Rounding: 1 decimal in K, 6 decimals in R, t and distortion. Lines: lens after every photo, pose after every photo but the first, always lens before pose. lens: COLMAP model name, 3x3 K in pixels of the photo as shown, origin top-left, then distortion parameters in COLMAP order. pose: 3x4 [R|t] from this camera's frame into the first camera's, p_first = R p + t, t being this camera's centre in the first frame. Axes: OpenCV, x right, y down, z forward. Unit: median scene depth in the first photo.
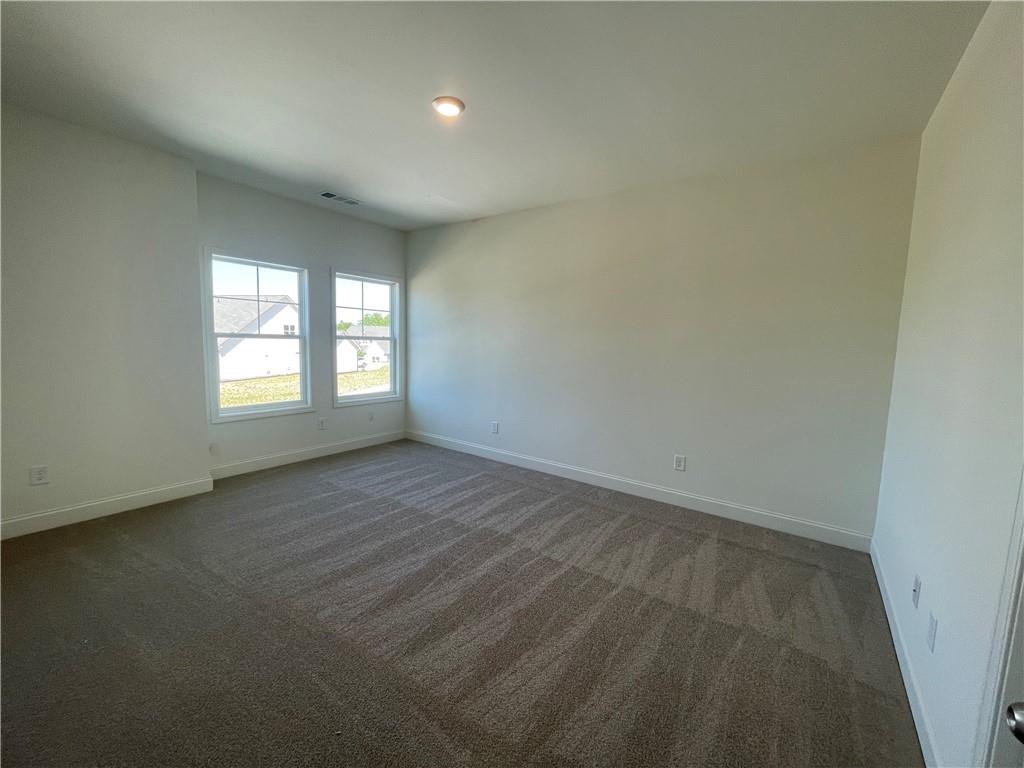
lens RADIAL K [[412.5, 0, 515.8], [0, 412.5, 382.0], [0, 0, 1]] dist [-0.000590, 0.000026]
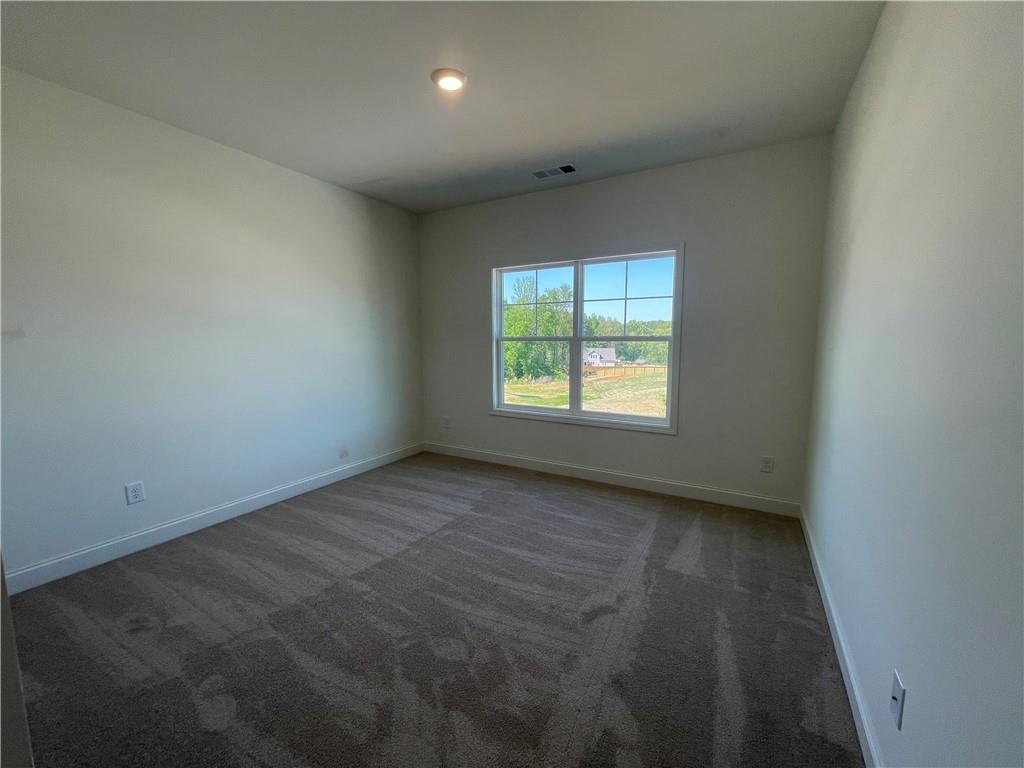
lens RADIAL K [[412.5, 0, 515.8], [0, 412.5, 382.0], [0, 0, 1]] dist [-0.000590, 0.000026]
pose [[0.989534, -0.048042, 0.136070, -0.179167], [0.046563, 0.998817, 0.014031, -0.013565], [-0.136583, -0.007549, 0.990600, 0.082702]]
